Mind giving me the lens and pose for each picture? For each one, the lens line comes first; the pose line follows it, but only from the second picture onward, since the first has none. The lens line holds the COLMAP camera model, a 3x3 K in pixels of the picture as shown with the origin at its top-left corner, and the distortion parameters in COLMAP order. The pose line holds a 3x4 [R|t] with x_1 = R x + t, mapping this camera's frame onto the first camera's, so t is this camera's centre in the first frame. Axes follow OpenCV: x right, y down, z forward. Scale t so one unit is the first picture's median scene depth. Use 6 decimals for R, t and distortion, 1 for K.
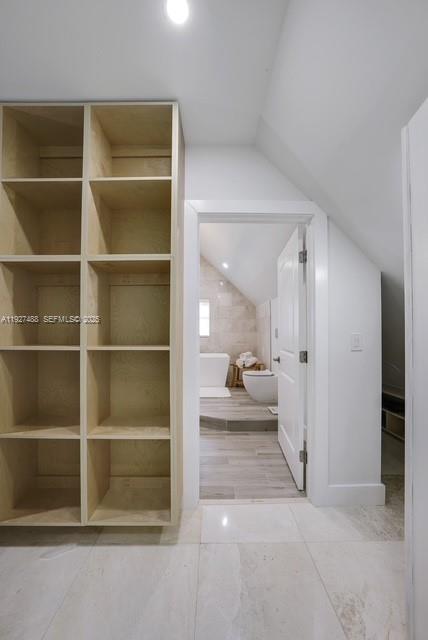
lens RADIAL K [[232.9, 0, 212.7], [0, 232.9, 331.2], [0, 0, 1]] dist [0.000399, 0.000054]
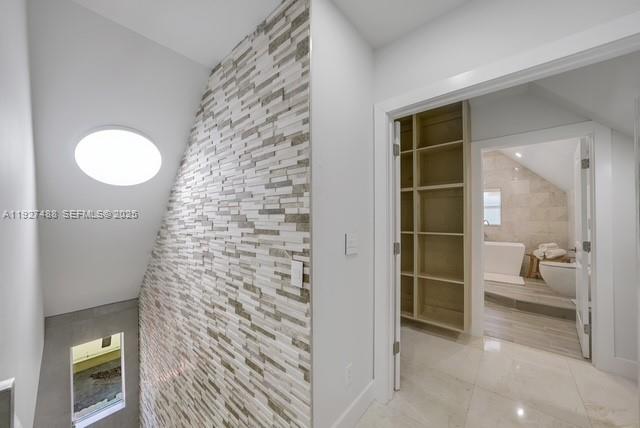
lens RADIAL K [[226.6, 0, 320.1], [0, 226.6, 216.1], [0, 0, 1]] dist [-0.018378, 0.000256]
pose [[0.756239, -0.012710, -0.654172, 0.038496], [0.008622, 0.999918, -0.009460, -0.019833], [0.654239, 0.001513, 0.756286, -0.319768]]
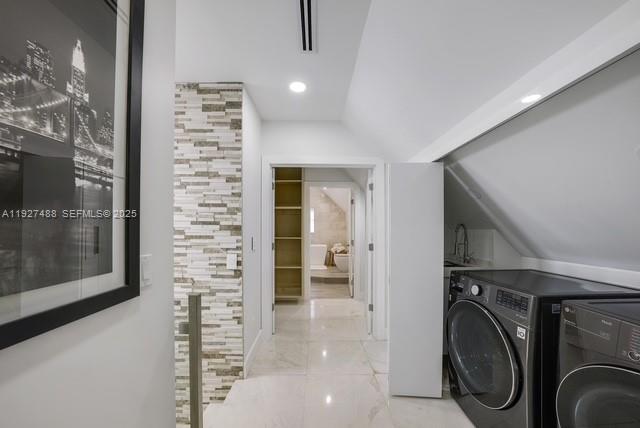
lens RADIAL K [[226.6, 0, 320.1], [0, 226.6, 216.1], [0, 0, 1]] dist [-0.018378, 0.000256]
pose [[0.999919, 0.000302, 0.012706, 0.006313], [0.000310, 0.998842, -0.048104, -0.021690], [-0.012706, 0.048104, 0.998762, -0.594940]]
